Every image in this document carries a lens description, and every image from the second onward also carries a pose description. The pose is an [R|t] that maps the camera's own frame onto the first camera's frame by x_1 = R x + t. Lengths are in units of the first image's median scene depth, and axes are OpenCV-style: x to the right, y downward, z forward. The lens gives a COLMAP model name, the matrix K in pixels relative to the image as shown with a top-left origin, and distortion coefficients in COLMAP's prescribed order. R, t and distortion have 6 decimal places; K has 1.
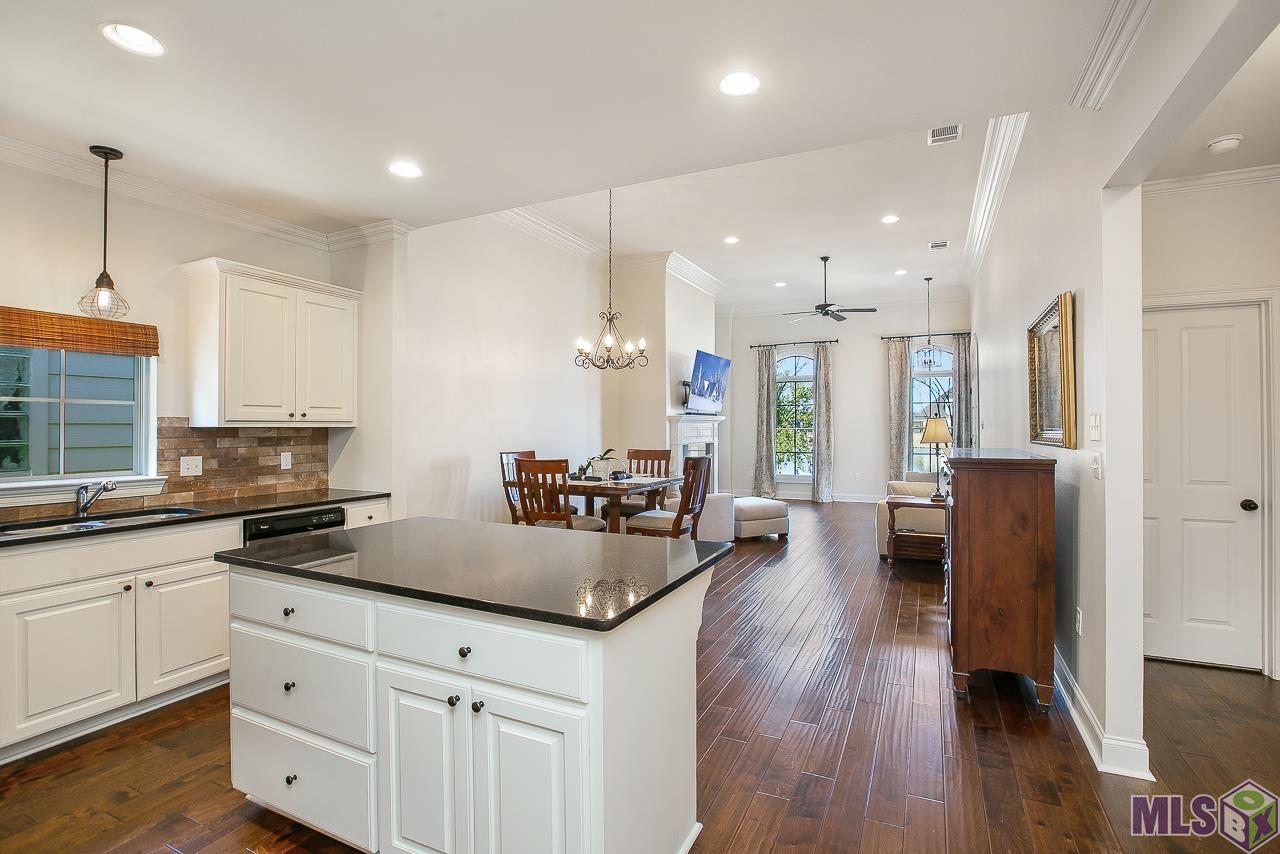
lens RADIAL K [[602.1, 0, 638.6], [0, 602.1, 422.4], [0, 0, 1]] dist [-0.023282, 0.000632]
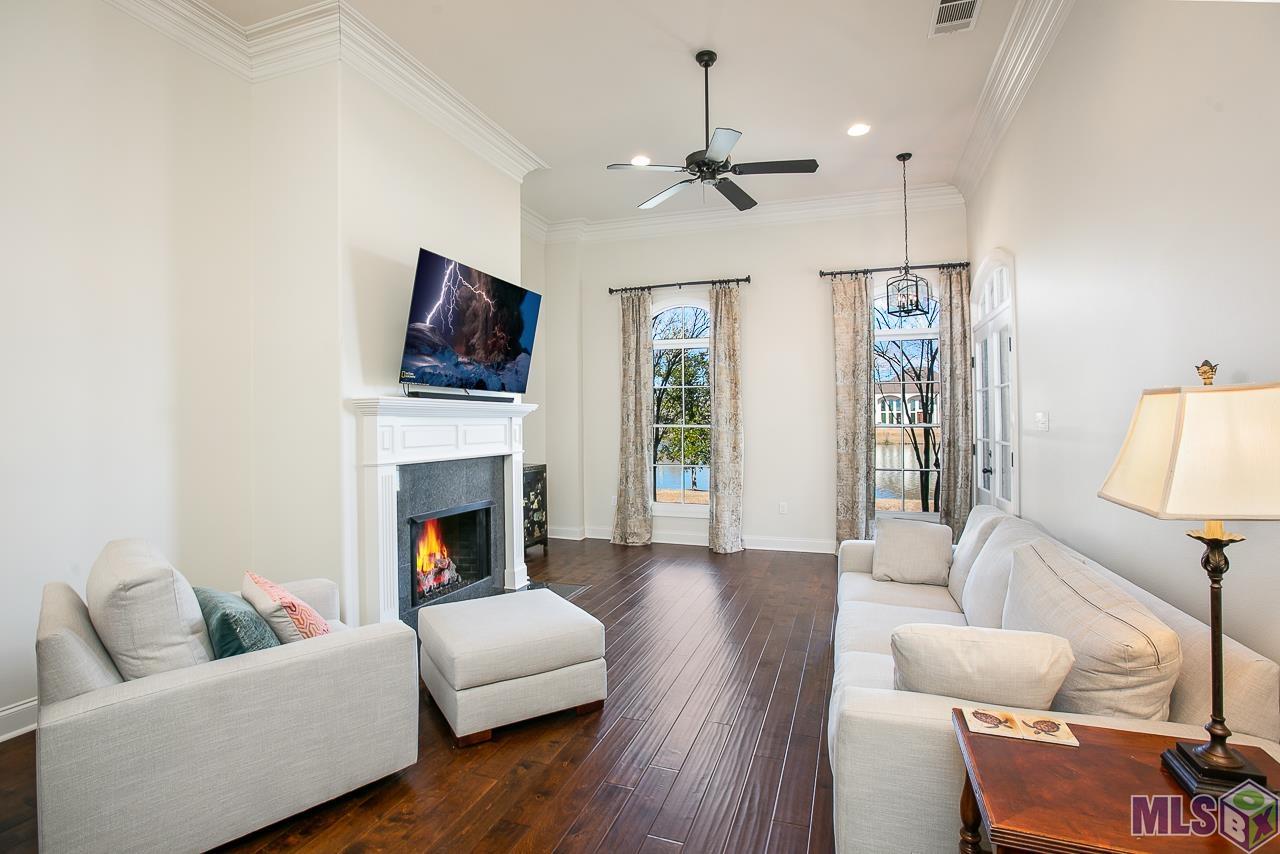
lens RADIAL K [[603.0, 0, 637.8], [0, 603.0, 396.2], [0, 0, 1]] dist [-0.028102, 0.000080]
pose [[0.994577, 0.008697, 0.103636, 0.207096], [-0.005024, 0.999352, -0.035653, 0.001793], [-0.103879, 0.034939, 0.993976, 0.543640]]
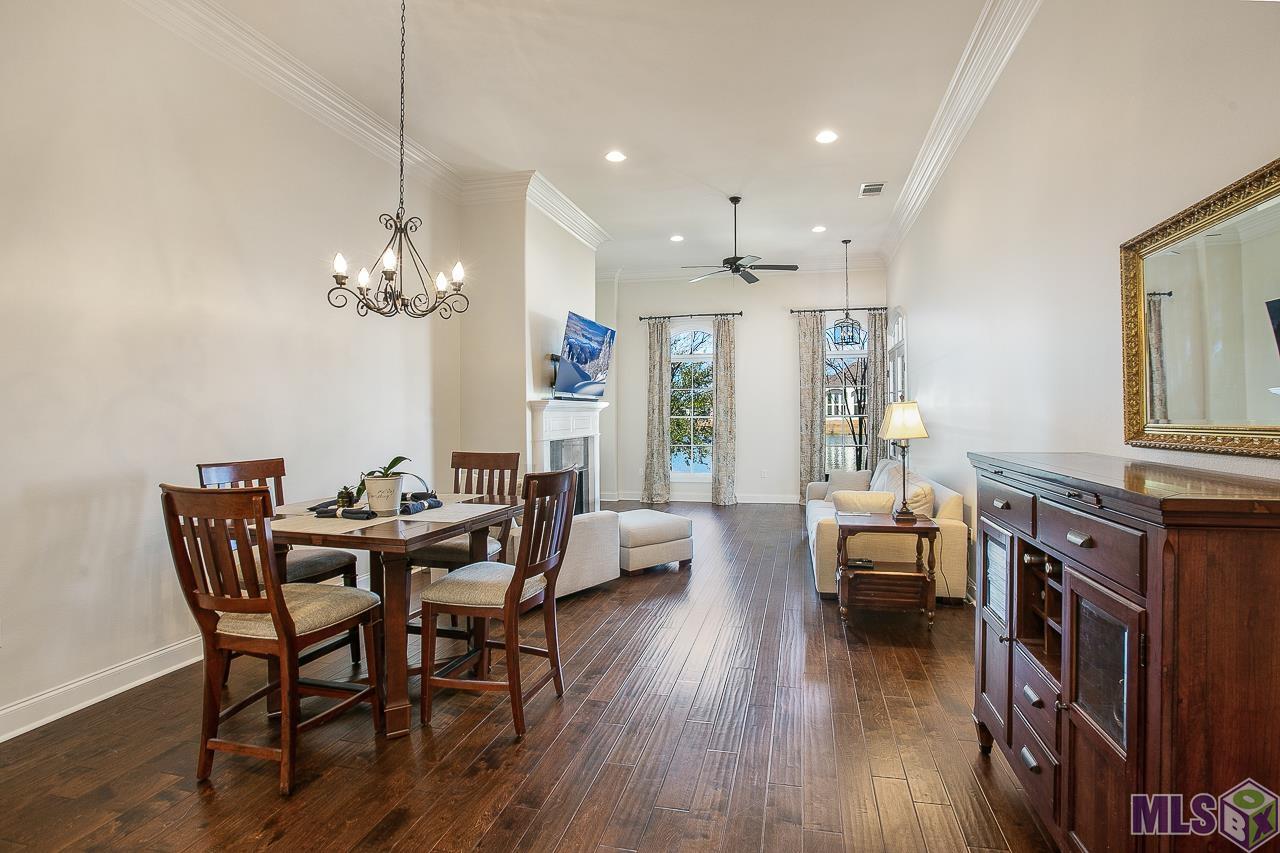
lens RADIAL K [[609.9, 0, 667.8], [0, 609.9, 413.8], [0, 0, 1]] dist [-0.028663, 0.000503]
pose [[0.972924, -0.002502, 0.231112, 0.041325], [0.001306, 0.999985, 0.005330, 0.000683], [-0.231122, -0.004884, 0.972912, 0.243015]]
